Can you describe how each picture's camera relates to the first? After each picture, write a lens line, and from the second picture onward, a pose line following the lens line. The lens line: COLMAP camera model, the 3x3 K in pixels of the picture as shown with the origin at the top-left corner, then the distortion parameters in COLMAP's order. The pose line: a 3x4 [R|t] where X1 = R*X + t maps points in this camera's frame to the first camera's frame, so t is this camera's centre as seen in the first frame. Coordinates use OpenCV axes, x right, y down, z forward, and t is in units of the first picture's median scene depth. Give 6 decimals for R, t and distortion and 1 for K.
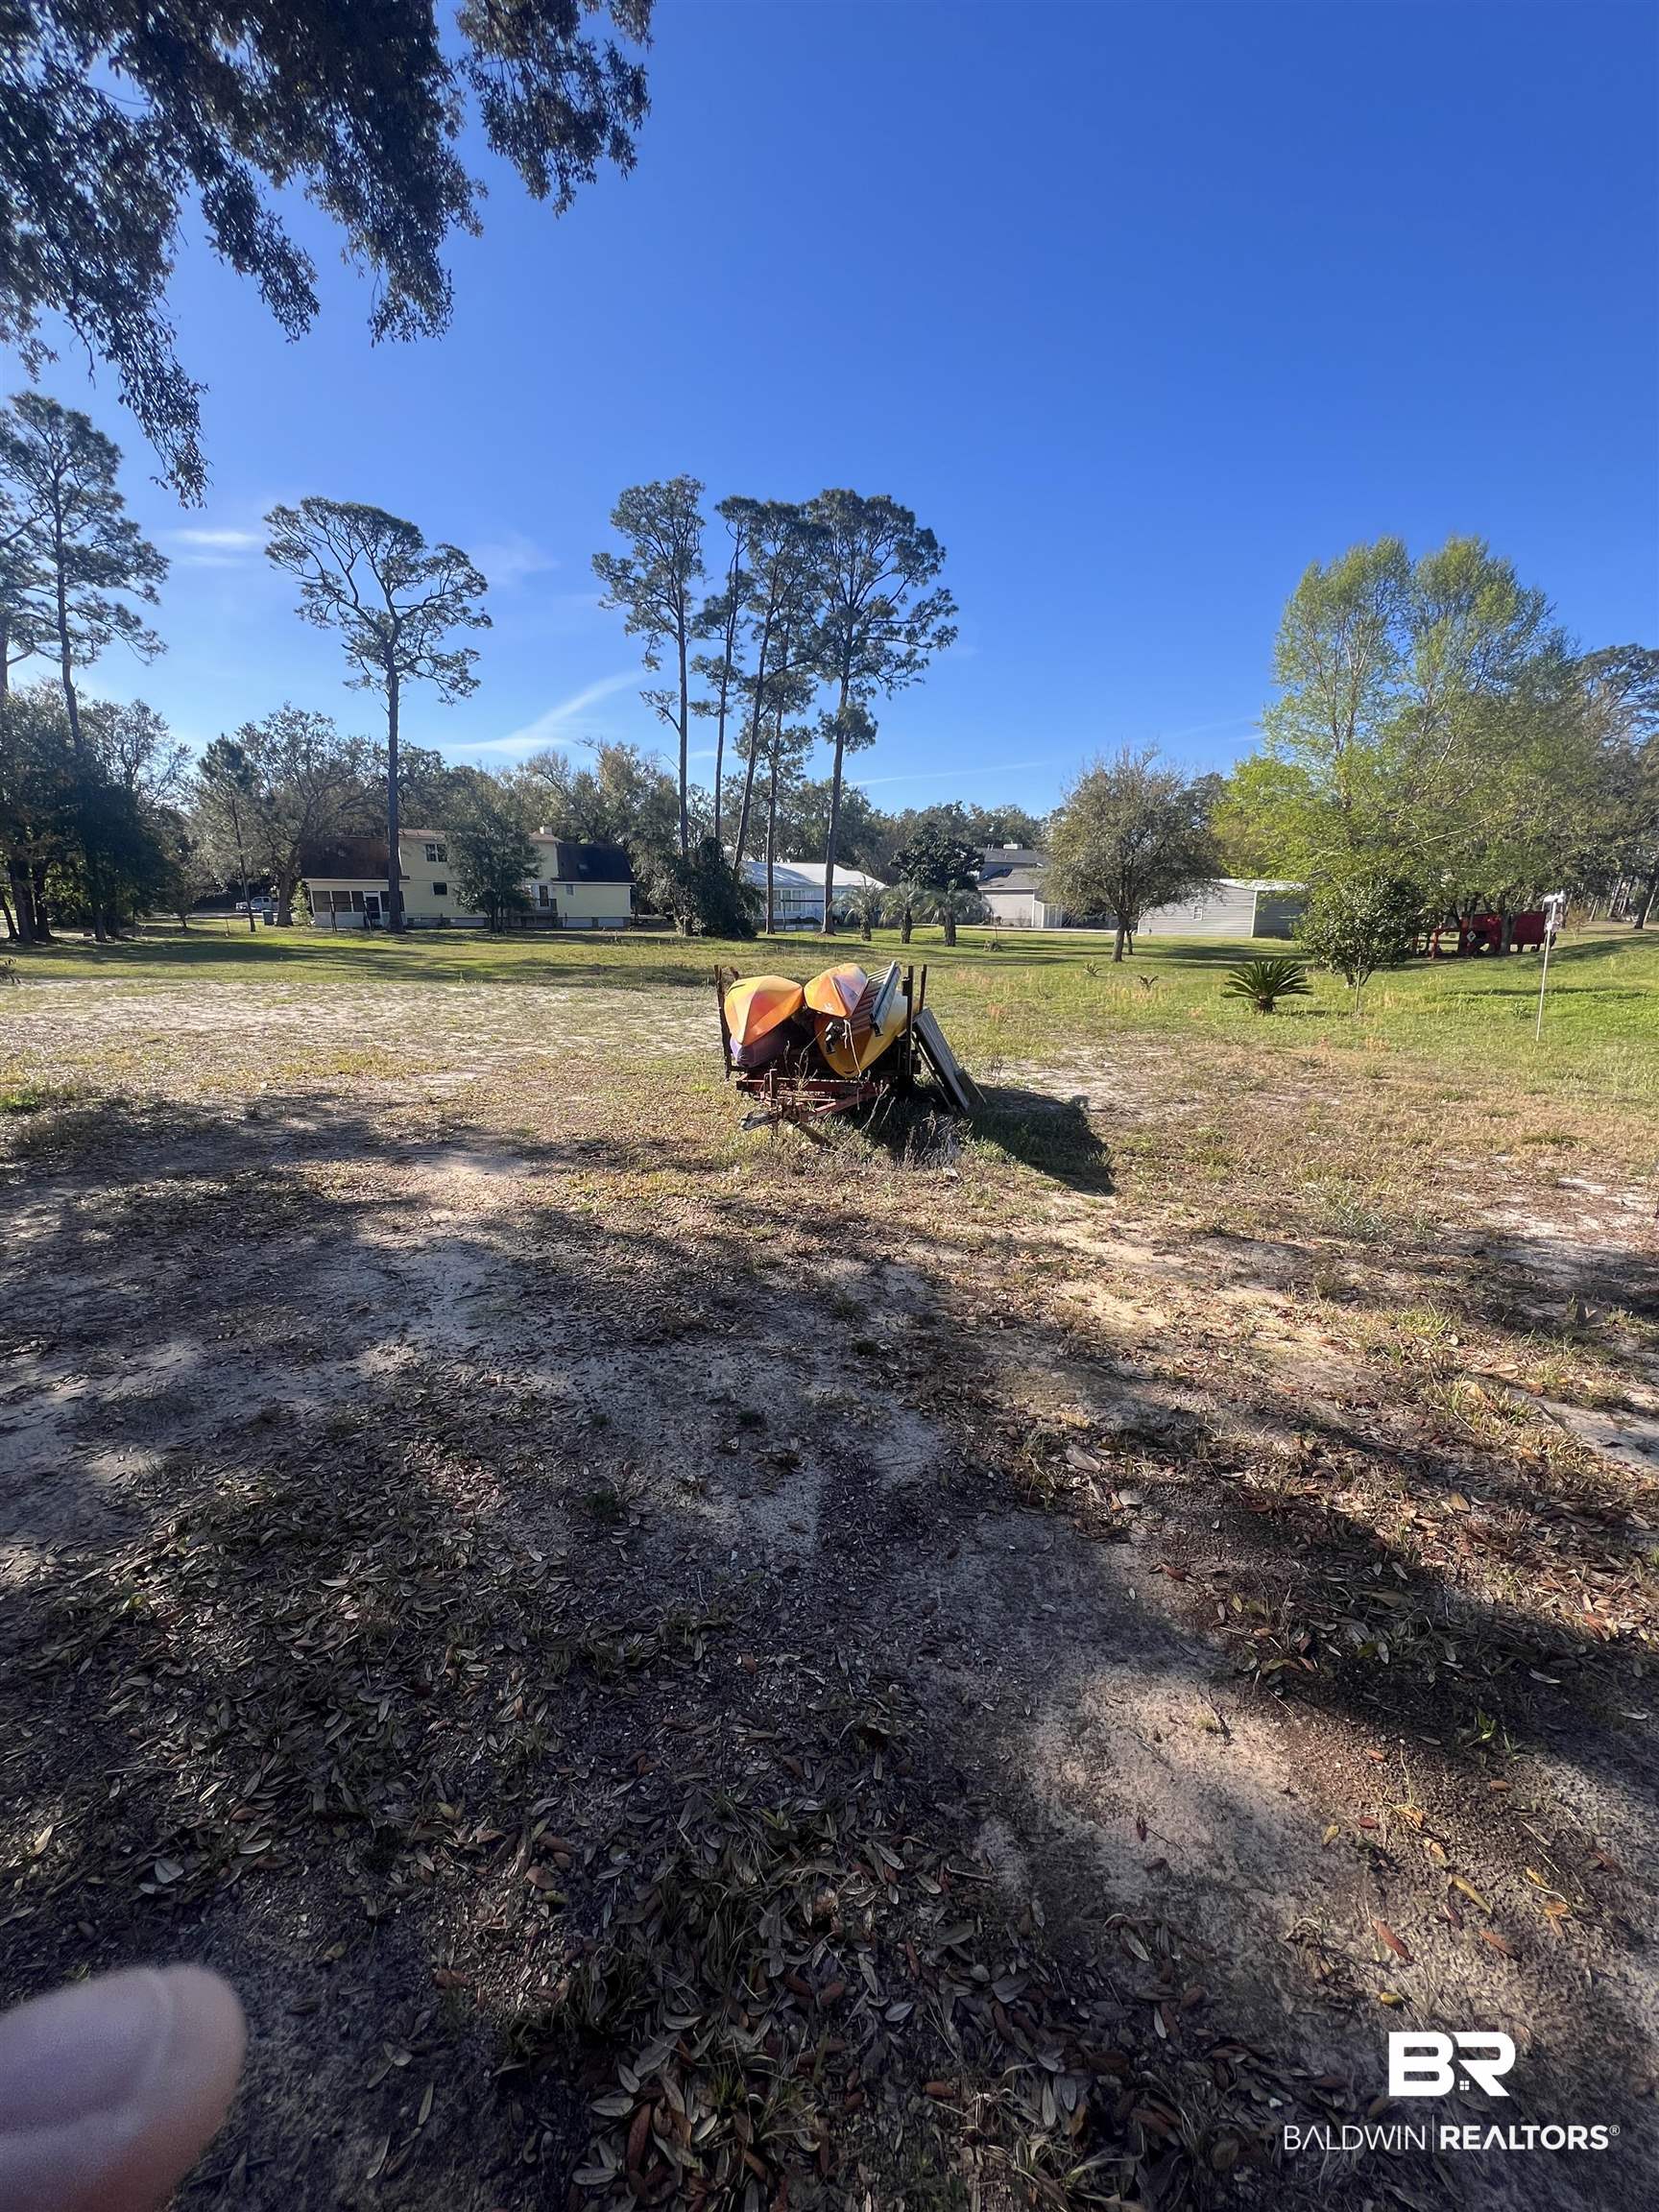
lens RADIAL K [[870.5, 0, 832.4], [0, 870.5, 1105.8], [0, 0, 1]] dist [-0.005334, 0.000132]
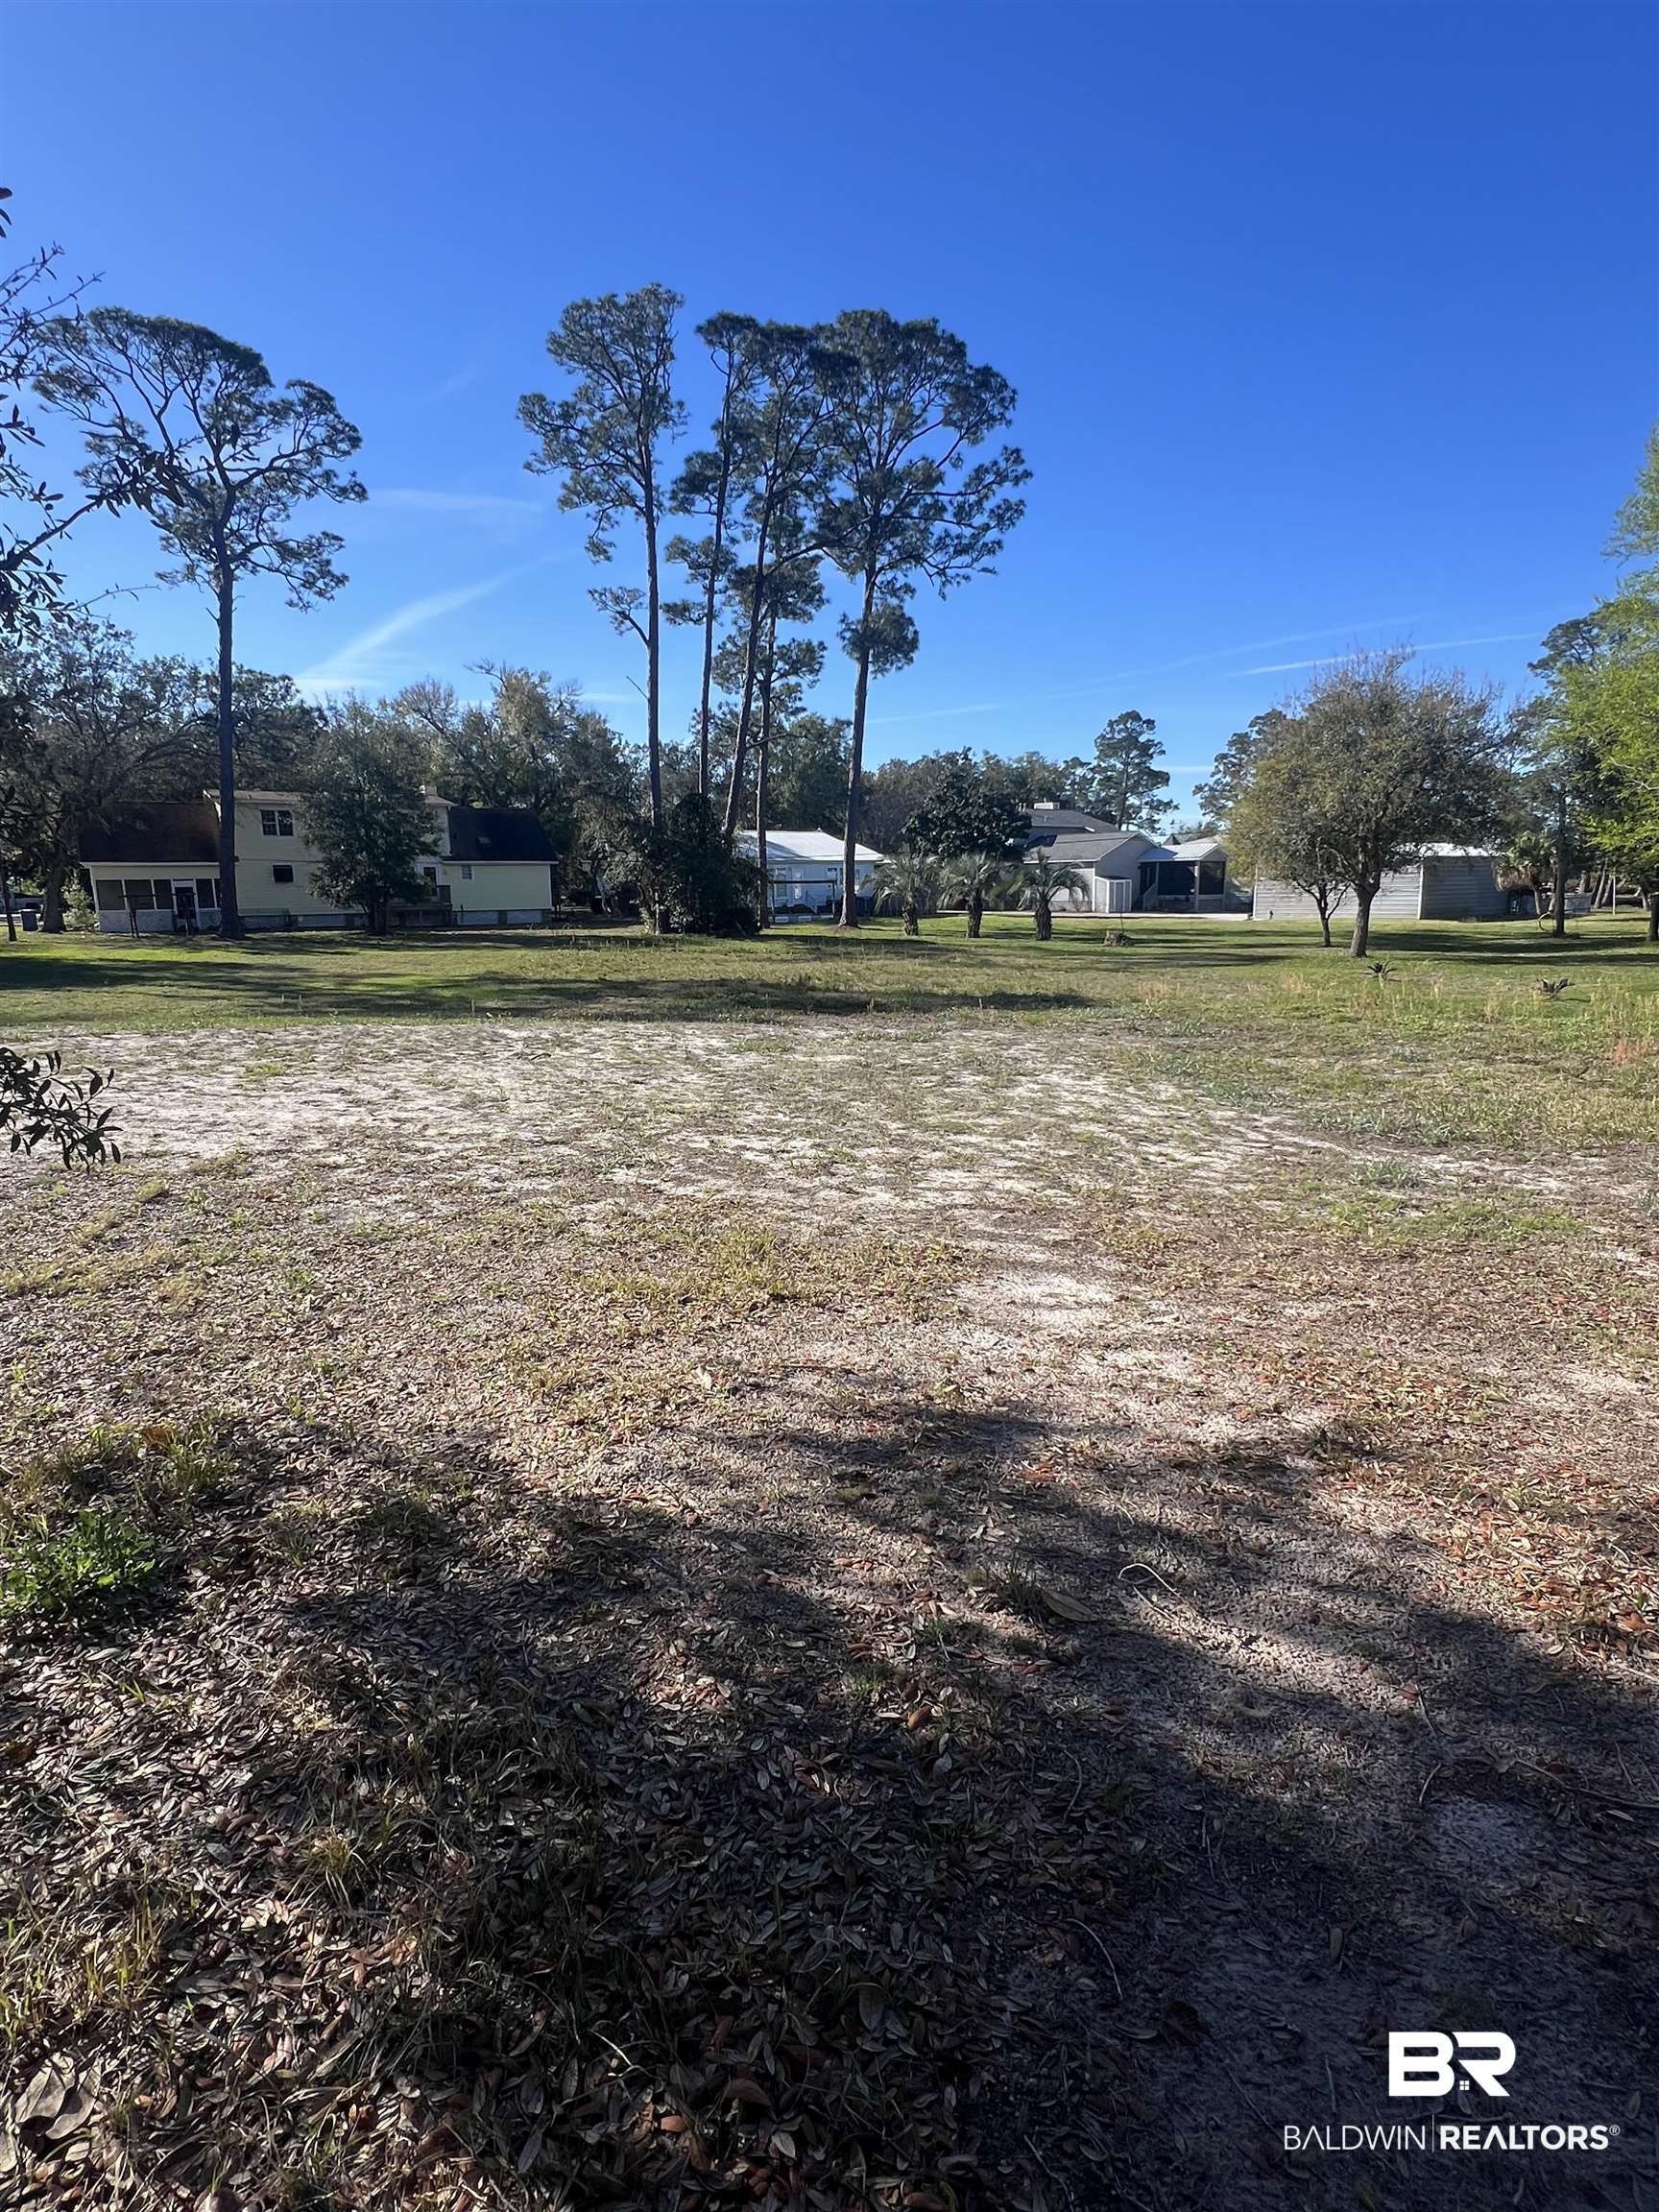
lens RADIAL K [[1125.0, 0, 810.9], [0, 1125.0, 1111.6], [0, 0, 1]] dist [-0.004096, 0.000040]
pose [[0.997469, -0.031576, 0.063711, -0.112922], [0.033579, 0.998967, -0.030623, -0.020629], [-0.062678, 0.032685, 0.997498, 0.095700]]
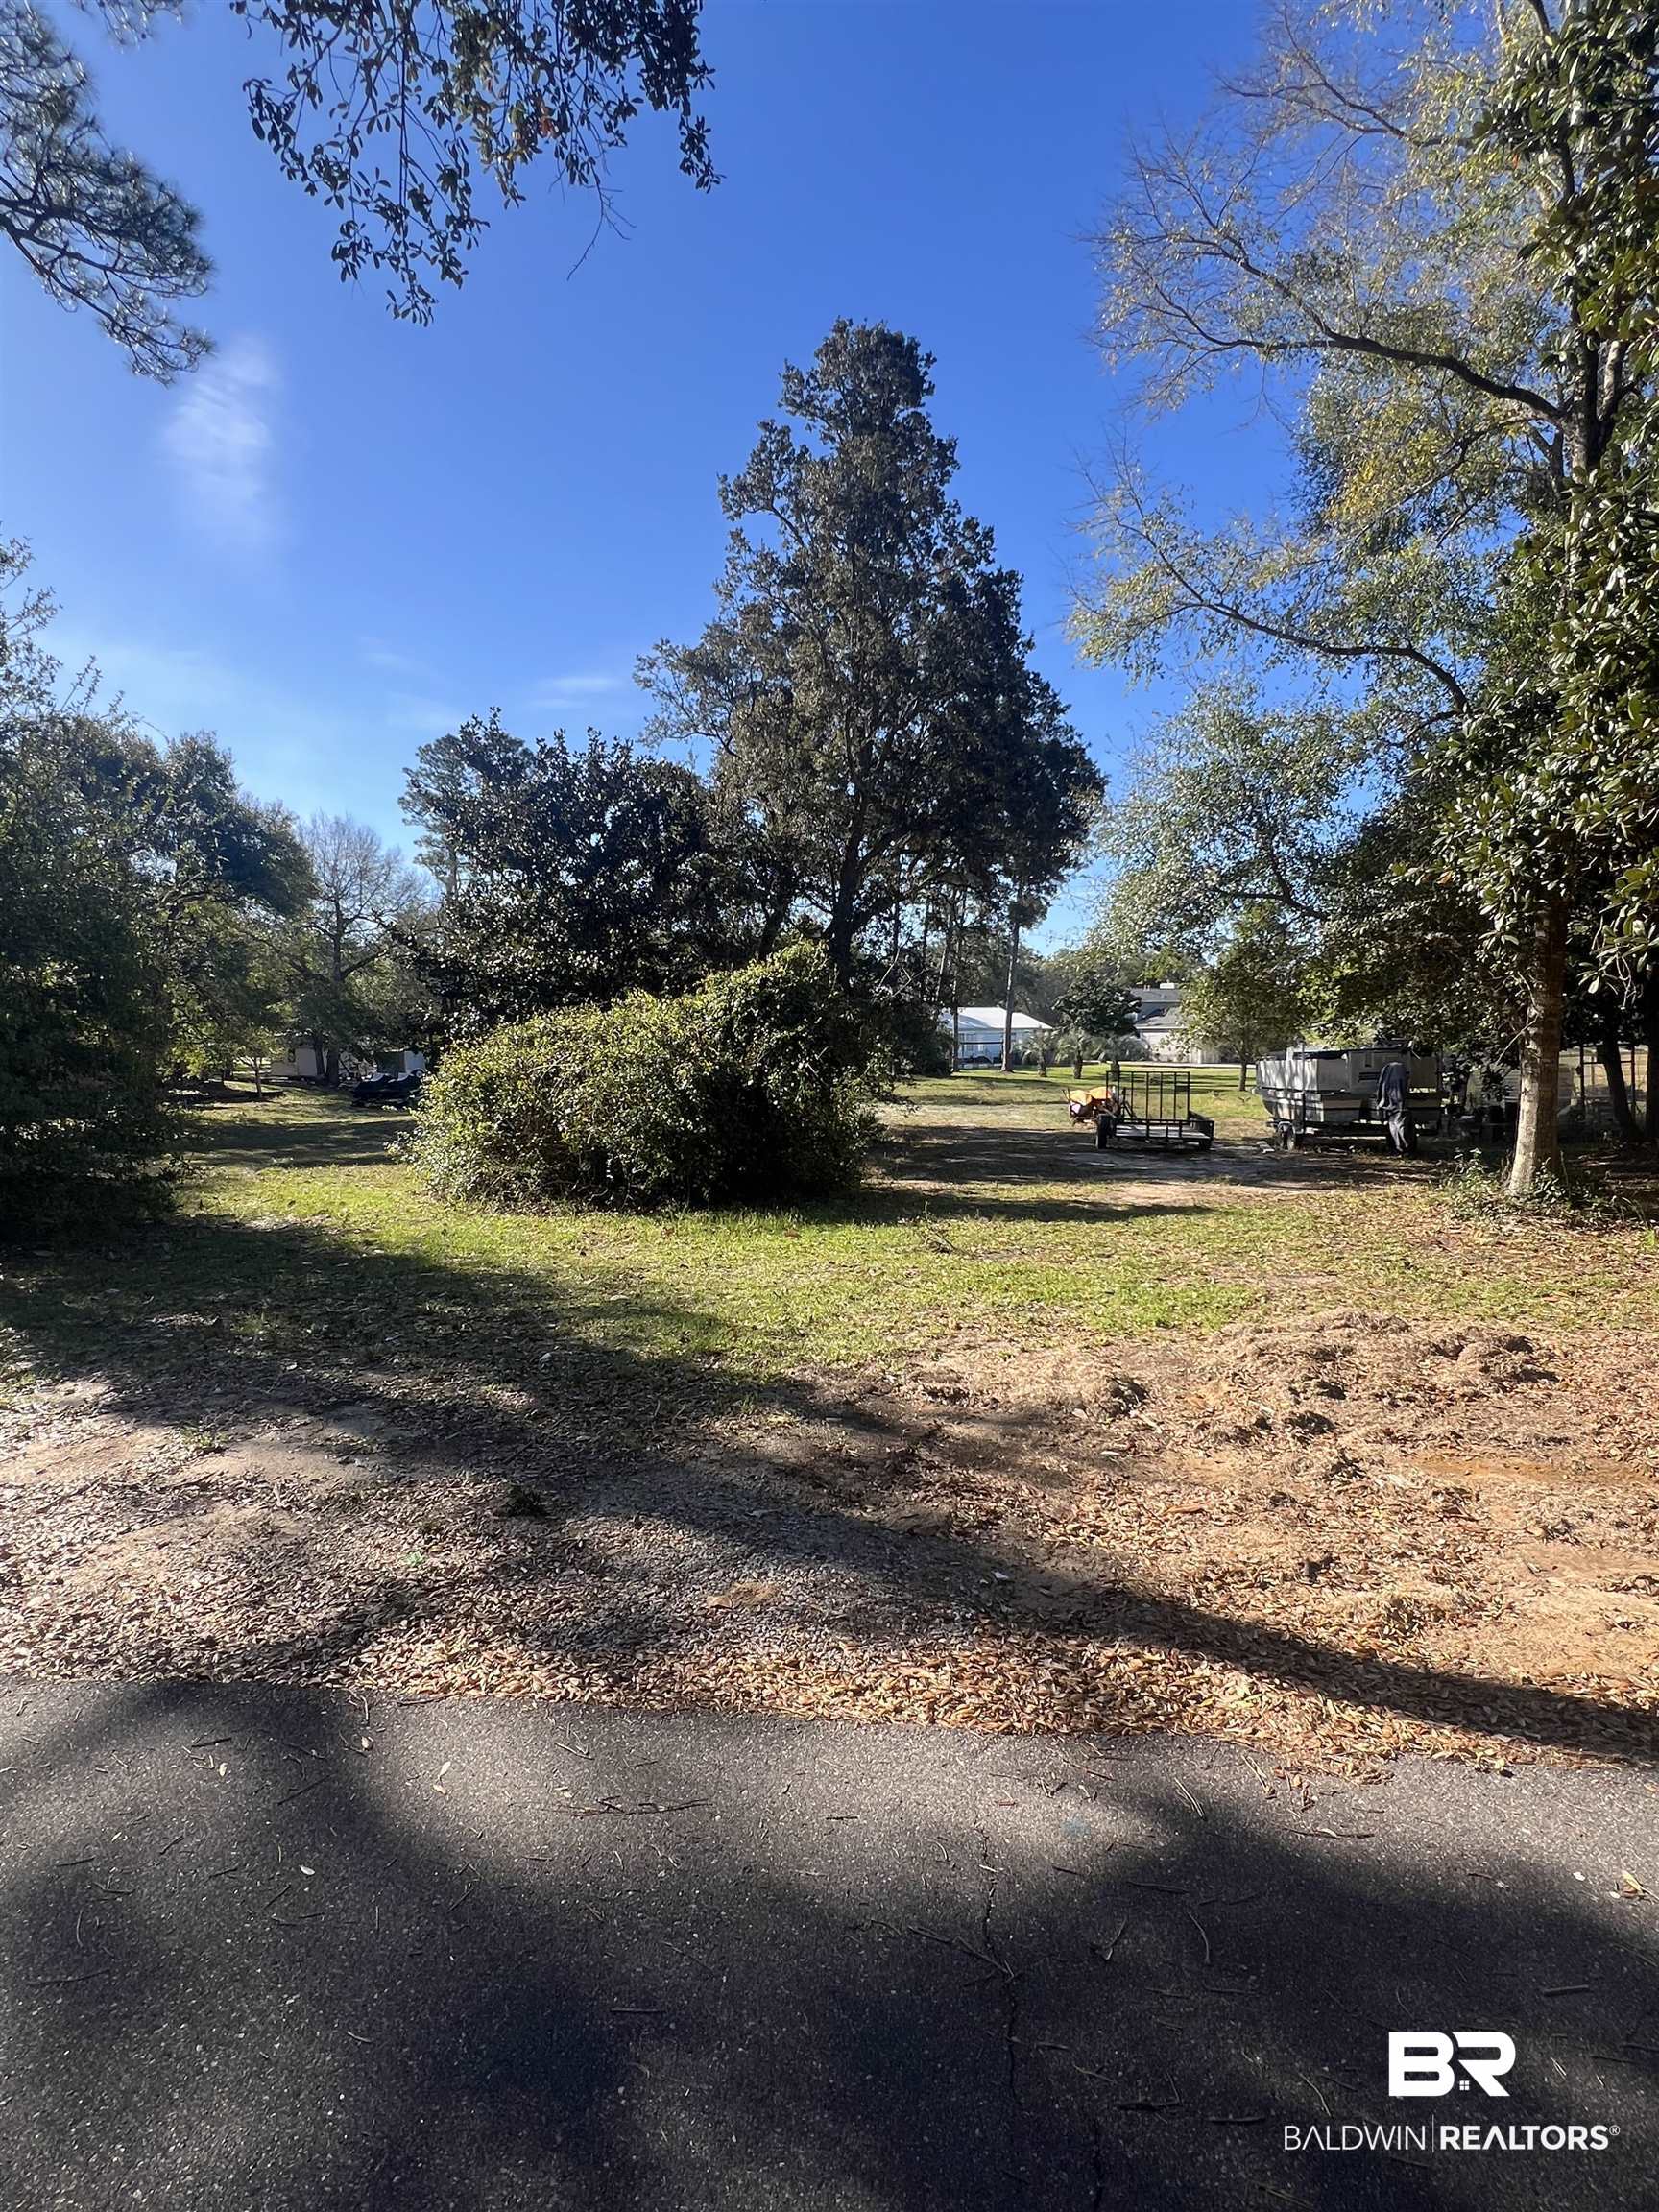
lens RADIAL K [[1137.4, 0, 828.6], [0, 1137.4, 1090.9], [0, 0, 1]] dist [0.004406, 0.000288]
pose [[0.994935, -0.006081, -0.100335, -0.103121], [-0.011392, 0.984915, -0.172663, 0.108118], [0.099872, 0.172932, 0.979857, -0.589931]]
